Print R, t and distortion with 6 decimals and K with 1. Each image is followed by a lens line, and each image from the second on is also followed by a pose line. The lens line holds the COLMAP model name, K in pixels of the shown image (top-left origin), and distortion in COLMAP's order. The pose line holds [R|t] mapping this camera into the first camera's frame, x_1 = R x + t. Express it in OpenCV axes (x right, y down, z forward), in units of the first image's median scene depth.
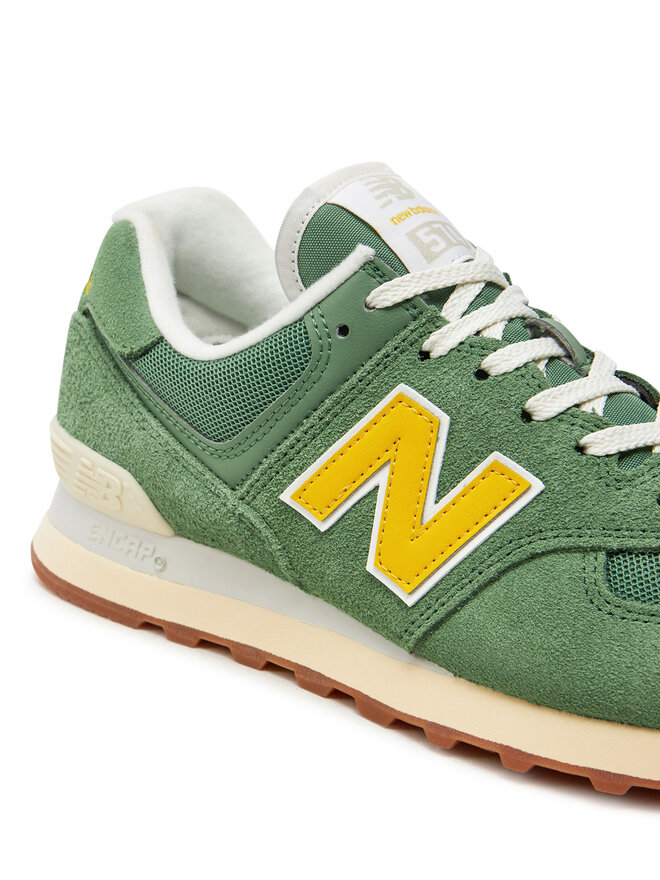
lens RADIAL K [[1490.5, 0, 330.0], [0, 1490.5, 440.0], [0, 0, 1]] dist [0.006471, 0.014371]
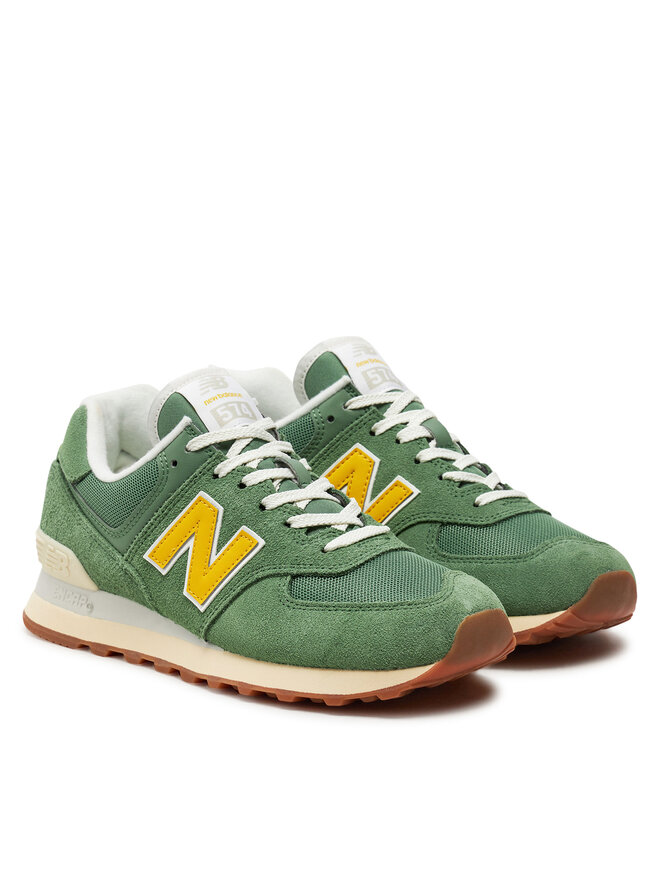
lens RADIAL K [[2608.7, 0, 330.0], [0, 2608.7, 440.0], [0, 0, 1]] dist [0.593560, -0.627059]
pose [[0.983716, 0.004599, -0.179669, 0.775010], [-0.029947, 0.989892, -0.138628, 0.338972], [0.177215, 0.141751, 0.973910, -2.109085]]
